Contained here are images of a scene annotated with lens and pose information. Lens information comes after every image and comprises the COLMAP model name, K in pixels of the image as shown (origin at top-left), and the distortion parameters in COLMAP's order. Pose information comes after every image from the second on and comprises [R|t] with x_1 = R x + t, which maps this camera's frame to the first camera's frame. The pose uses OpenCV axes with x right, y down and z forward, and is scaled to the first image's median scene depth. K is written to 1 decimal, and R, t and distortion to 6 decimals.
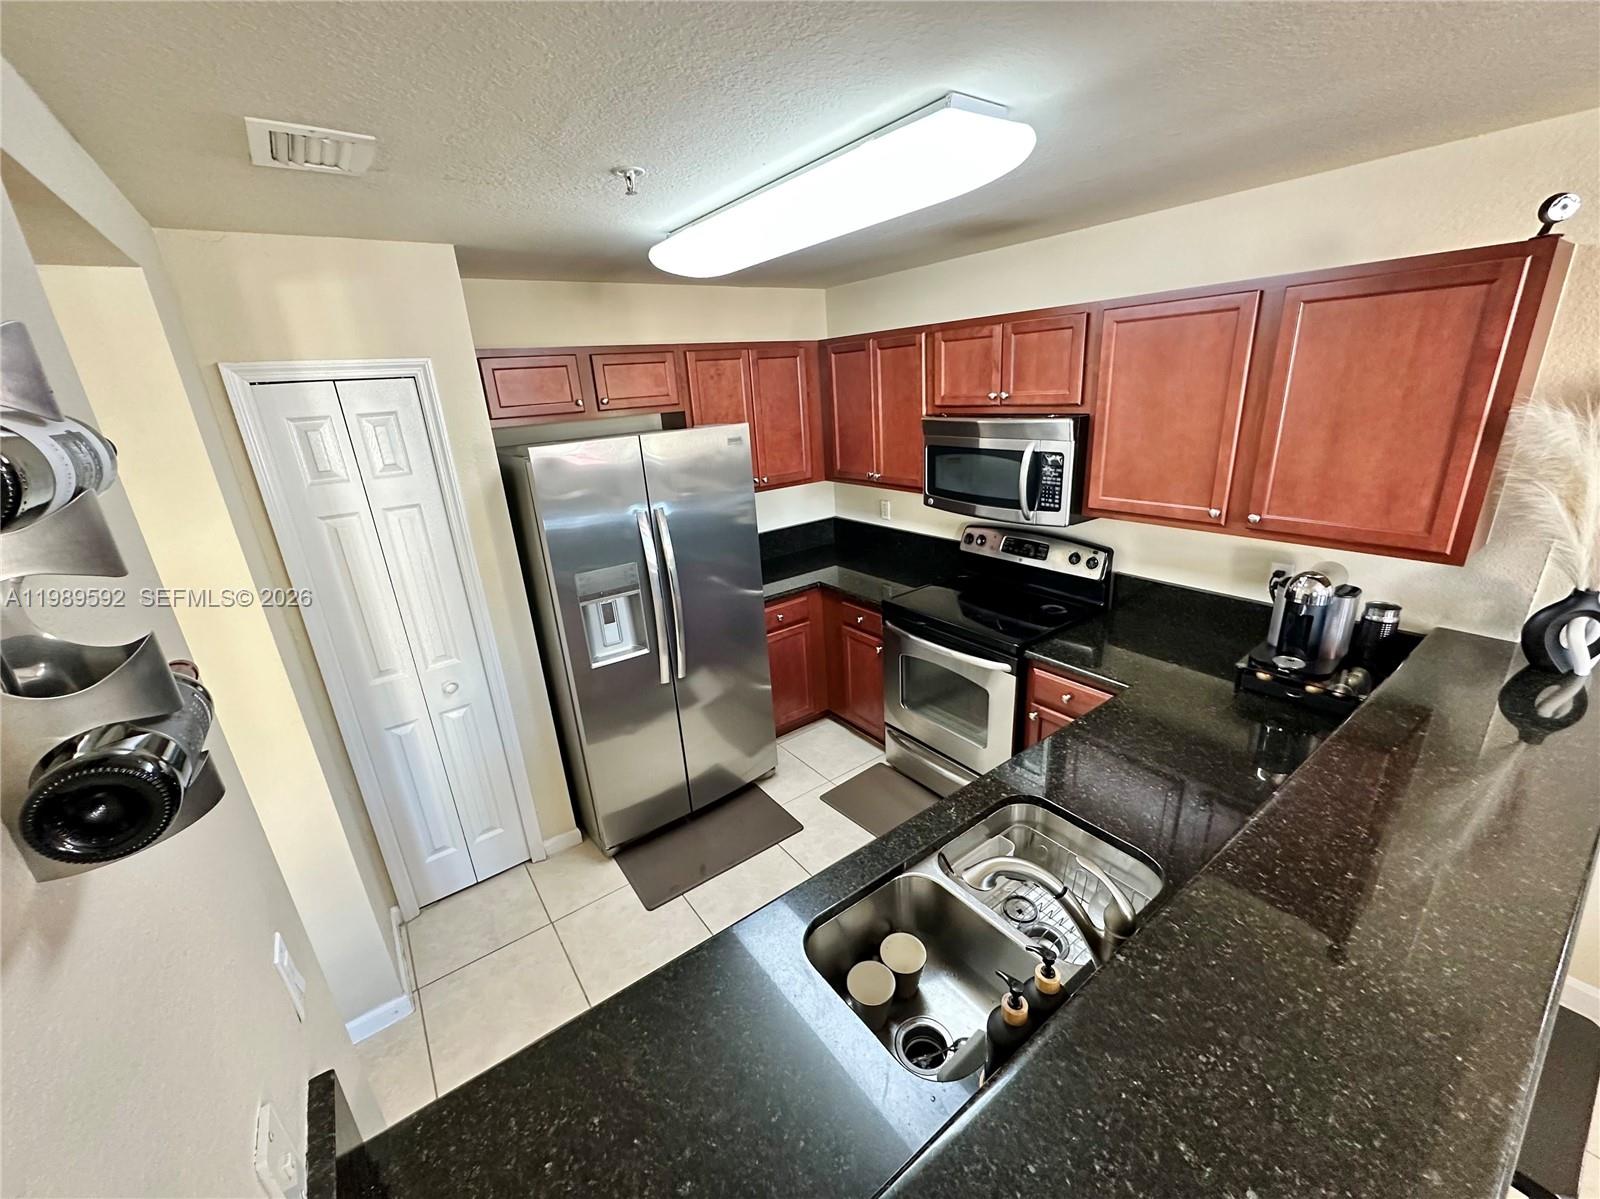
lens RADIAL K [[640.5, 0, 795.4], [0, 640.5, 598.0], [0, 0, 1]] dist [-0.001411, -0.000226]
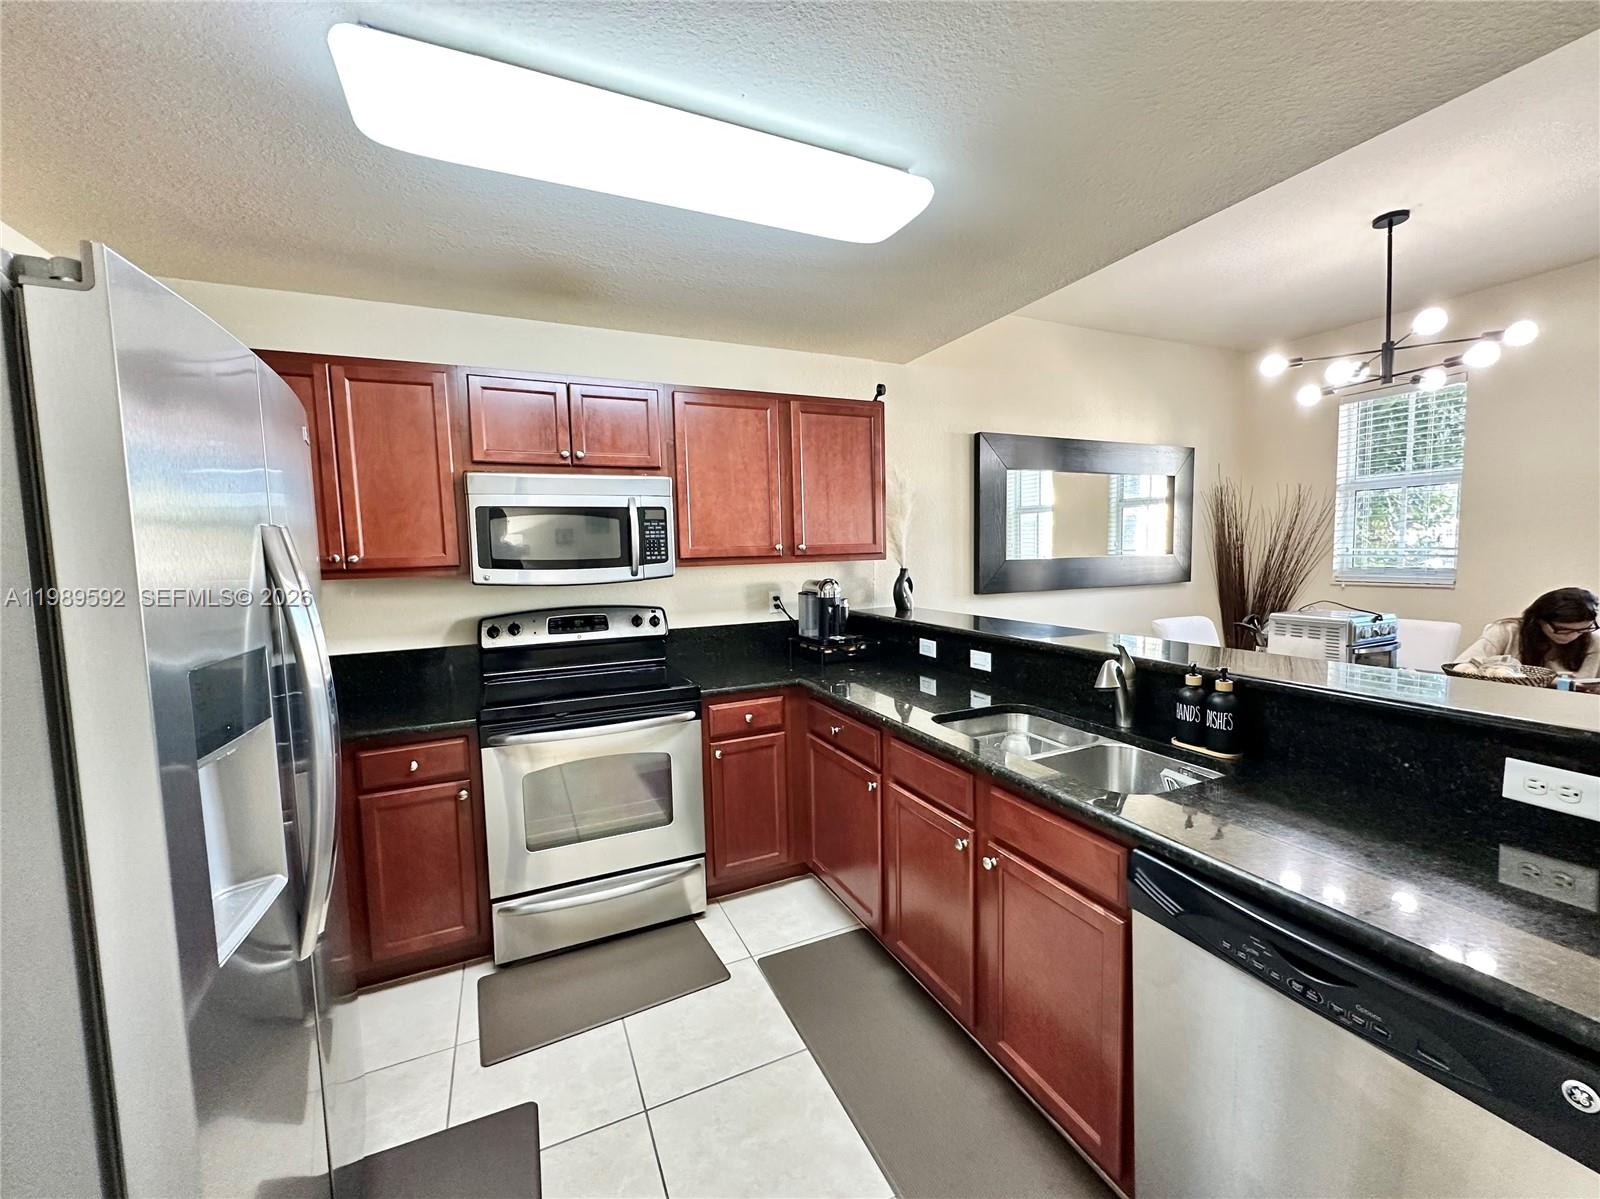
lens RADIAL K [[640.5, 0, 795.4], [0, 640.5, 598.0], [0, 0, 1]] dist [-0.001411, -0.000226]
pose [[0.208836, -0.021481, 0.977715, -0.591883], [0.328341, 0.943266, -0.049409, 0.043538], [-0.921184, 0.331342, 0.204041, 0.618525]]
